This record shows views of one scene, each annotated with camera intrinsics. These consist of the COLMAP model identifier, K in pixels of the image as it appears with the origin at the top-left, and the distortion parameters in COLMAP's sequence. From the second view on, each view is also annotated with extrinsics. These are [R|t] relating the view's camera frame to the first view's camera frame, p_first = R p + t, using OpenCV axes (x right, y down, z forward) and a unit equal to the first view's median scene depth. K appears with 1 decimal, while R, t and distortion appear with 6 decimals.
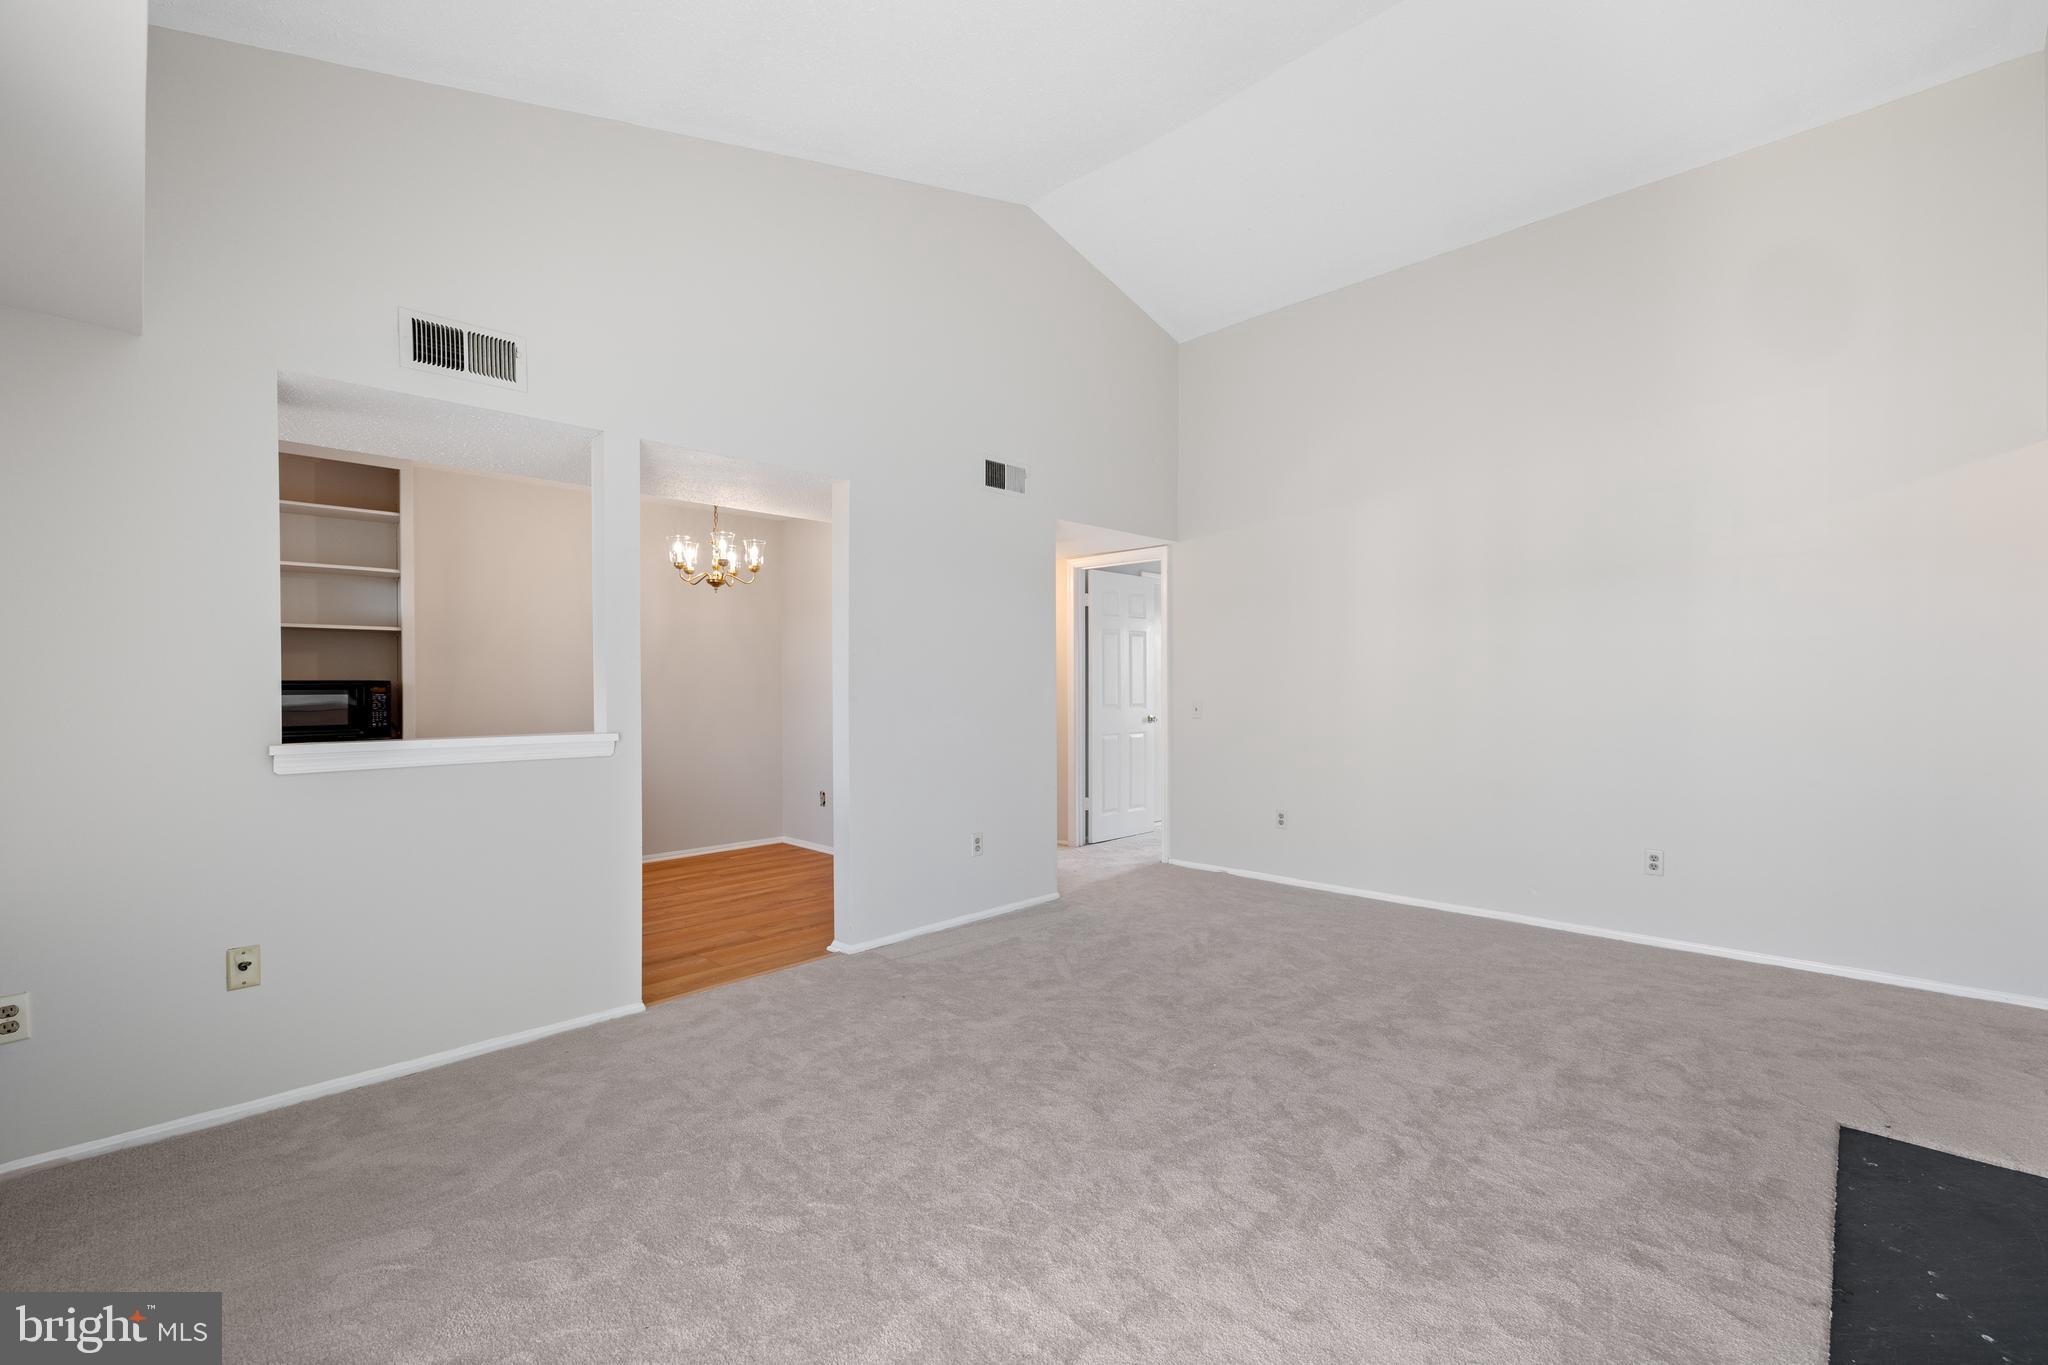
lens RADIAL K [[864.5, 0, 1030.8], [0, 864.5, 686.3], [0, 0, 1]] dist [-0.001499, 0.000094]
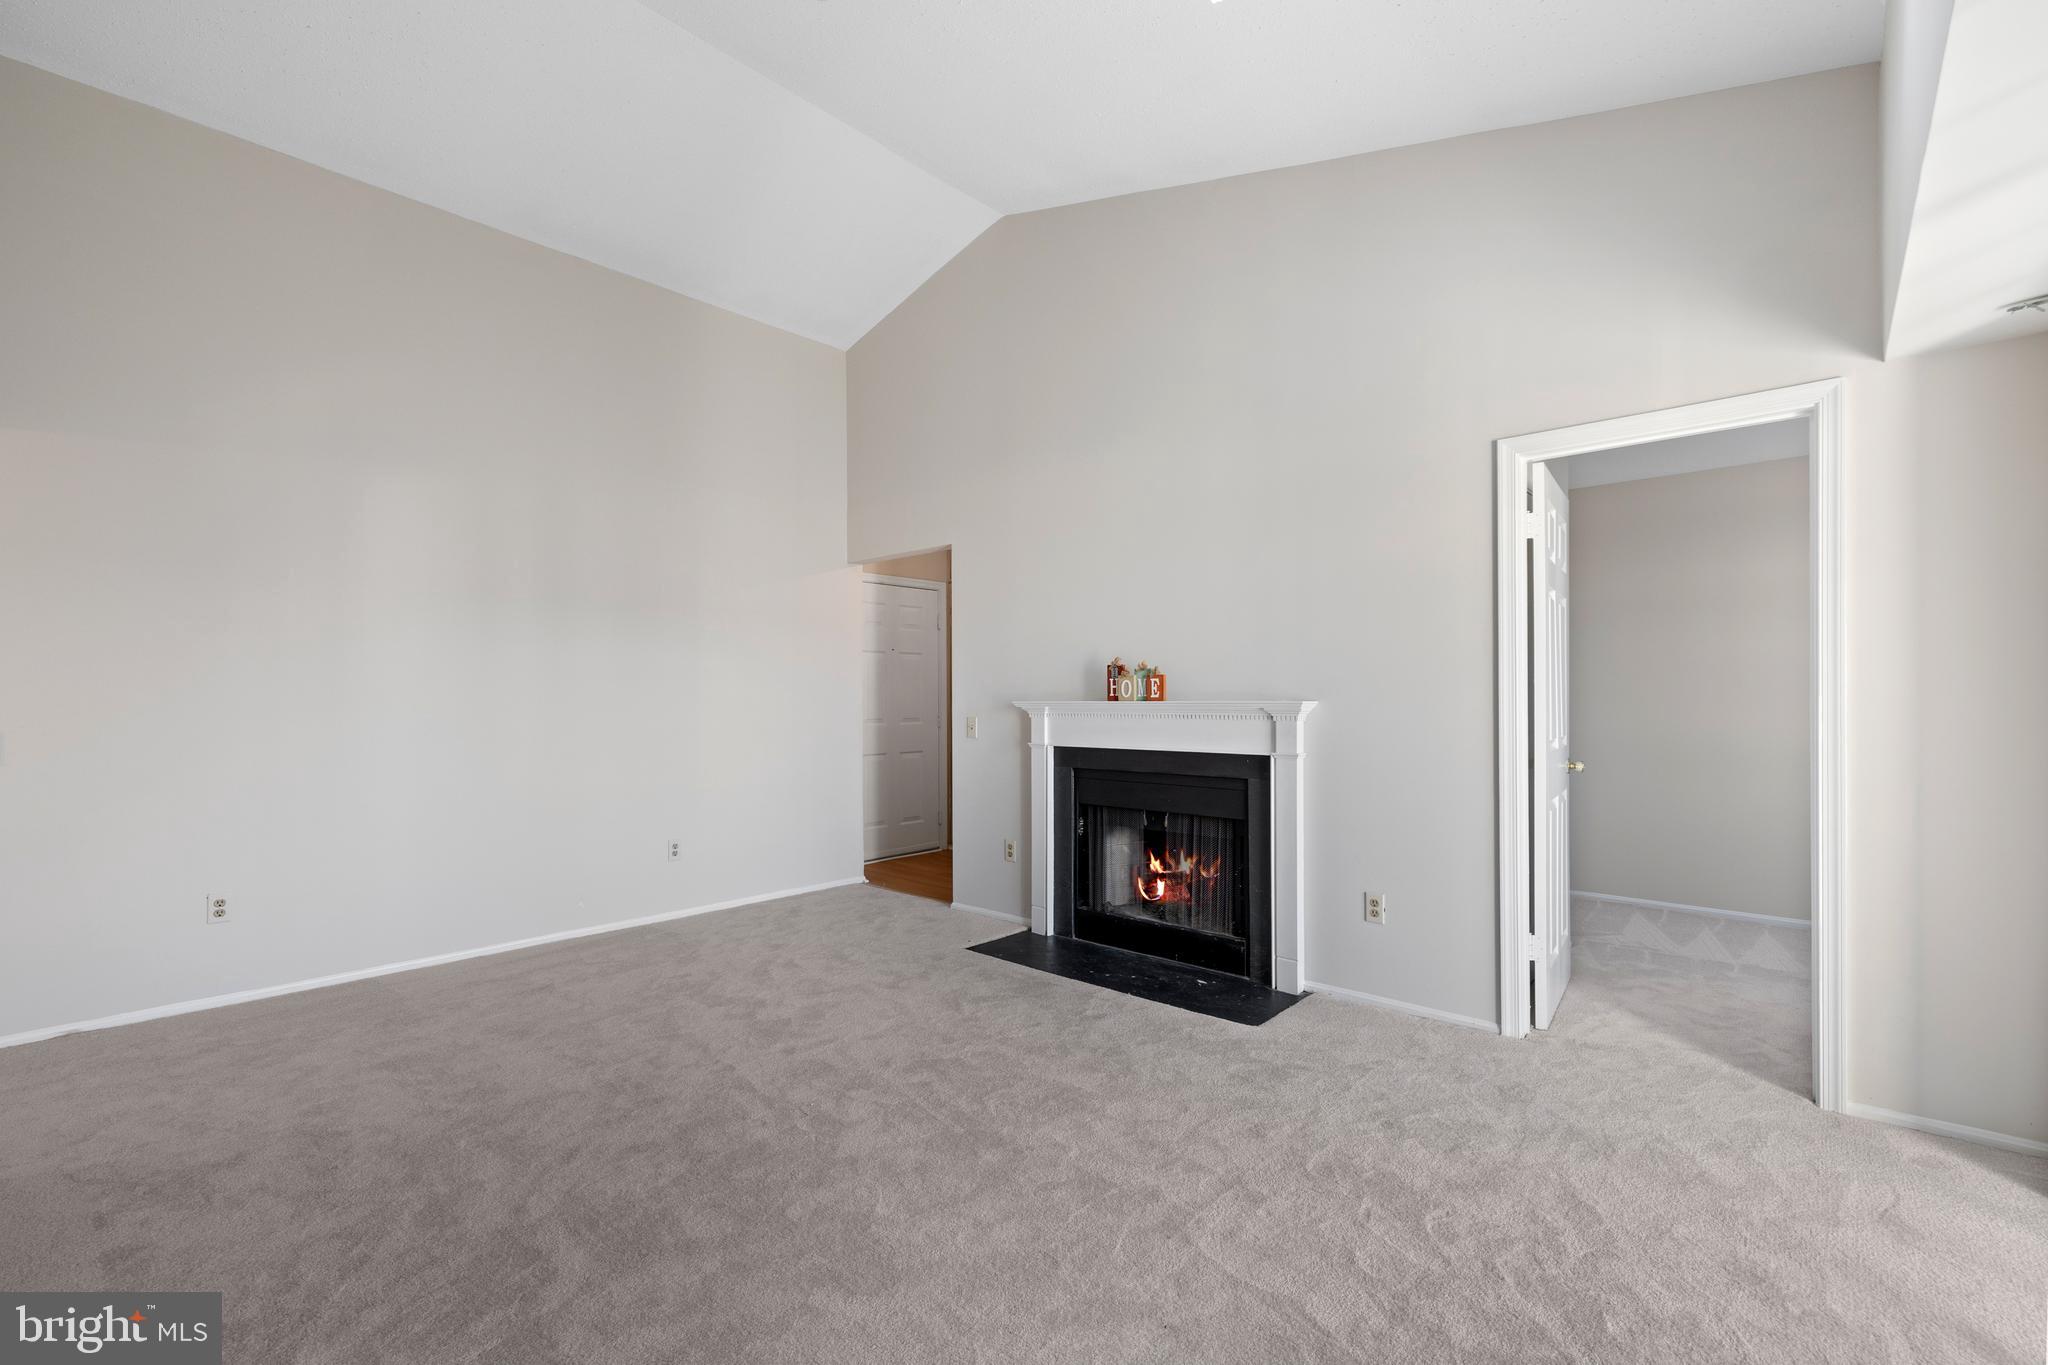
lens RADIAL K [[864.5, 0, 1026.1], [0, 864.5, 693.2], [0, 0, 1]] dist [-0.001499, 0.000094]
pose [[-0.016829, 0.013190, 0.999771, -0.678917], [0.007262, 0.999888, -0.013069, 0.006454], [-0.999832, 0.007040, -0.016923, 0.723369]]
